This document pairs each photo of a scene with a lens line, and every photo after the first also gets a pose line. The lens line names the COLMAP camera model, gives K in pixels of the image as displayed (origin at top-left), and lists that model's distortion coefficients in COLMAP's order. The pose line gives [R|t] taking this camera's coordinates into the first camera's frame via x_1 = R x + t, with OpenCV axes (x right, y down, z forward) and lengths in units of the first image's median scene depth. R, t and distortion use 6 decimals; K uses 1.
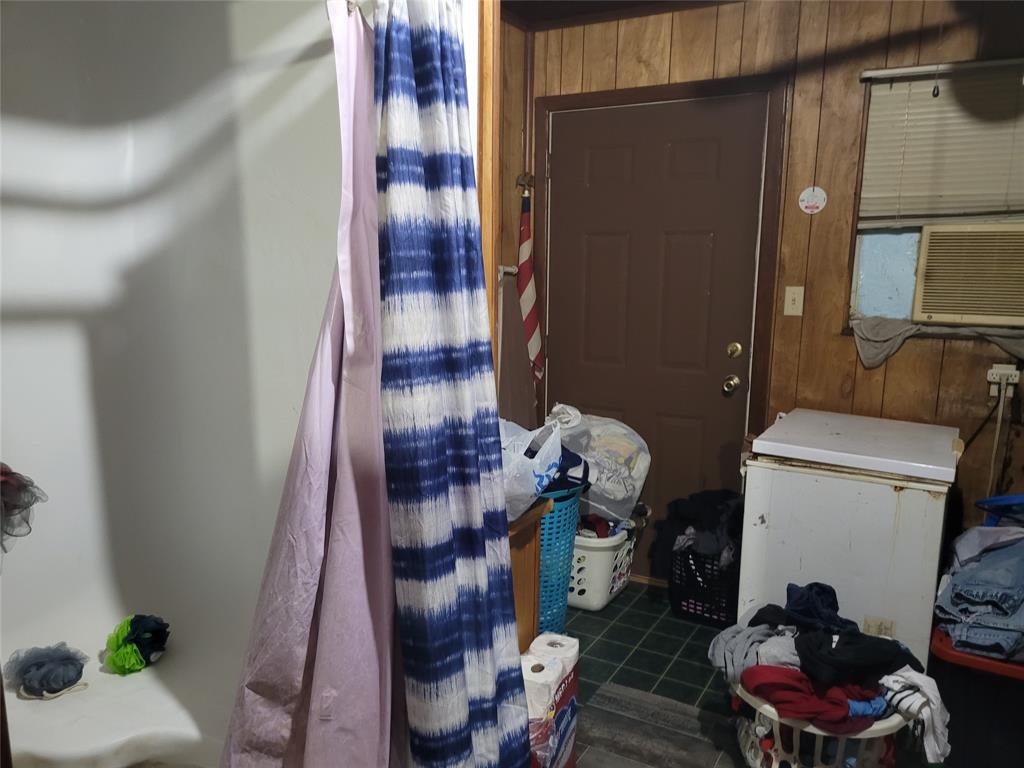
lens RADIAL K [[777.8, 0, 514.4], [0, 777.8, 404.4], [0, 0, 1]] dist [0.065038, -0.066710]
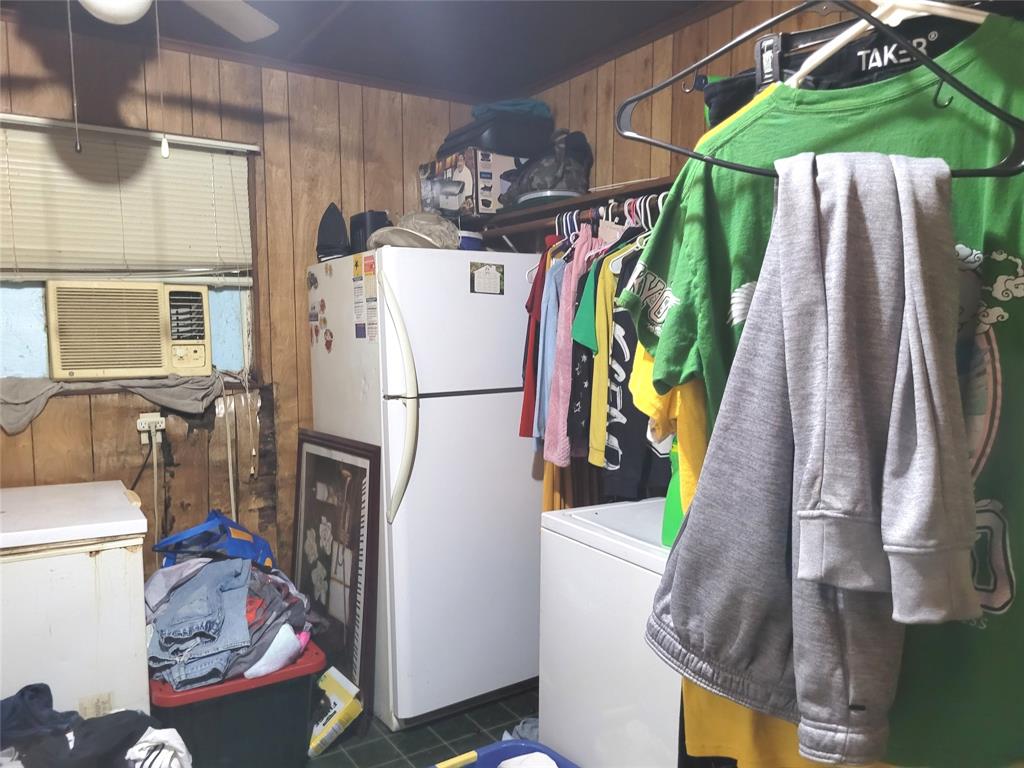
lens RADIAL K [[777.8, 0, 514.4], [0, 777.8, 404.4], [0, 0, 1]] dist [0.065038, -0.066710]
pose [[0.475495, -0.105264, 0.873398, -0.070288], [0.165292, 0.985823, 0.028826, -0.011581], [-0.864051, 0.130659, 0.486153, 0.061931]]
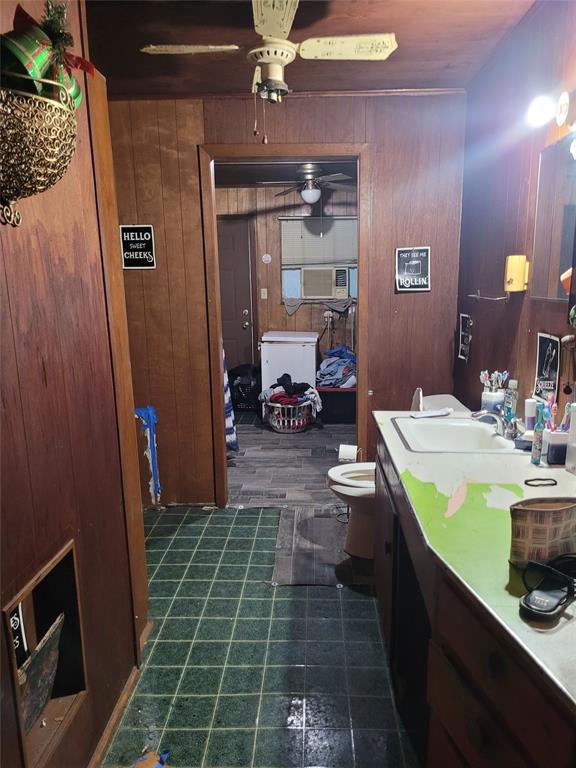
lens RADIAL K [[583.3, 0, 288.0], [0, 583.3, 384.0], [0, 0, 1]] dist [0.065038, -0.066710]
pose [[0.898028, -0.103900, 0.427494, -0.578173], [0.103068, 0.994356, 0.025160, 0.170578], [-0.427695, 0.021466, 0.903668, -1.081848]]
